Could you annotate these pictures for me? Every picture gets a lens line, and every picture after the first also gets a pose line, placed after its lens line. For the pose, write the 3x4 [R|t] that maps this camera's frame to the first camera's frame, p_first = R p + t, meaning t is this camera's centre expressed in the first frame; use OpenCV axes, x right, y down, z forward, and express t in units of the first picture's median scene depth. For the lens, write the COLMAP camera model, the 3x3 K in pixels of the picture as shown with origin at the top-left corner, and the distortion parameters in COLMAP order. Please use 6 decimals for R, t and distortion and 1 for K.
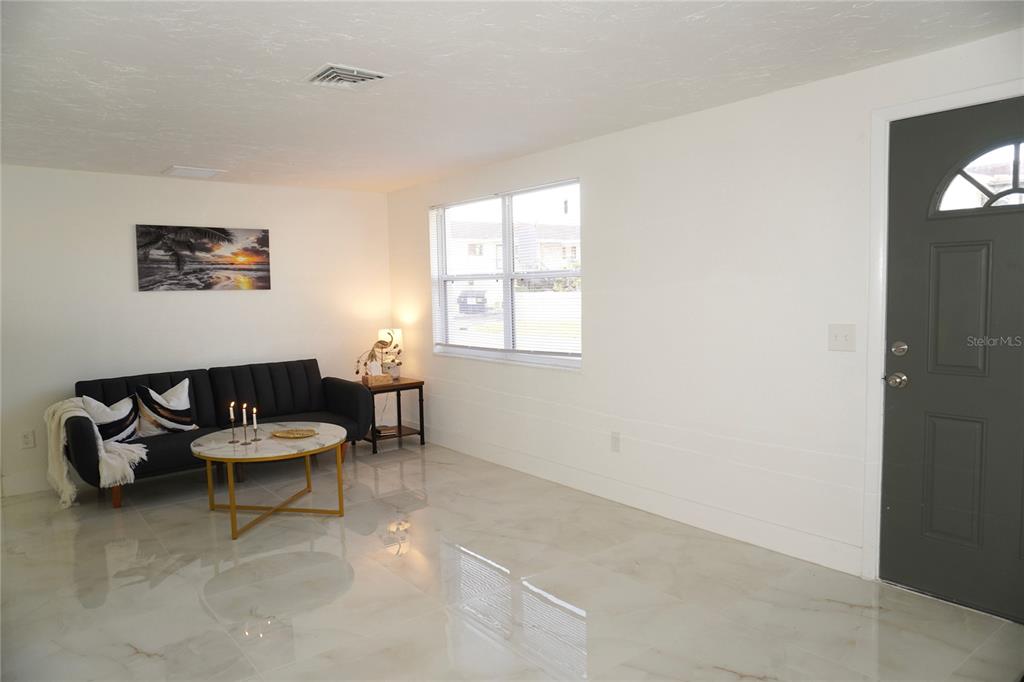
lens RADIAL K [[688.8, 0, 512.0], [0, 688.8, 341.0], [0, 0, 1]] dist [-0.034225, 0.019561]
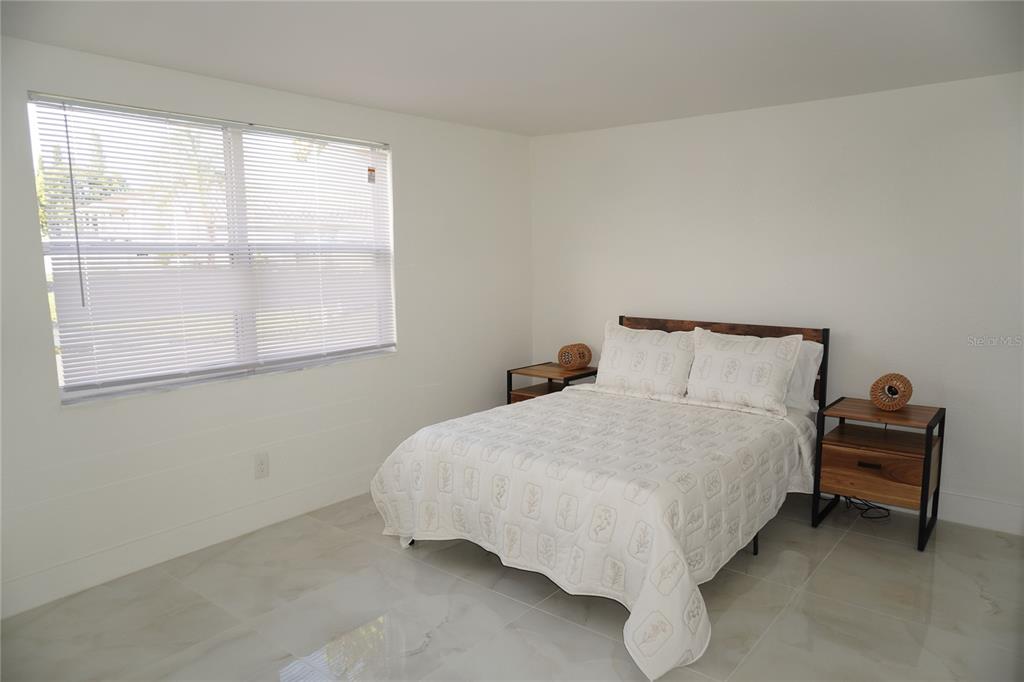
lens RADIAL K [[688.8, 0, 512.0], [0, 688.8, 341.0], [0, 0, 1]] dist [-0.034225, 0.019561]
pose [[-0.211157, -0.095321, 0.972793, -0.948933], [0.088151, 0.989321, 0.116075, -0.079715], [-0.973469, 0.110263, -0.200500, 1.155613]]
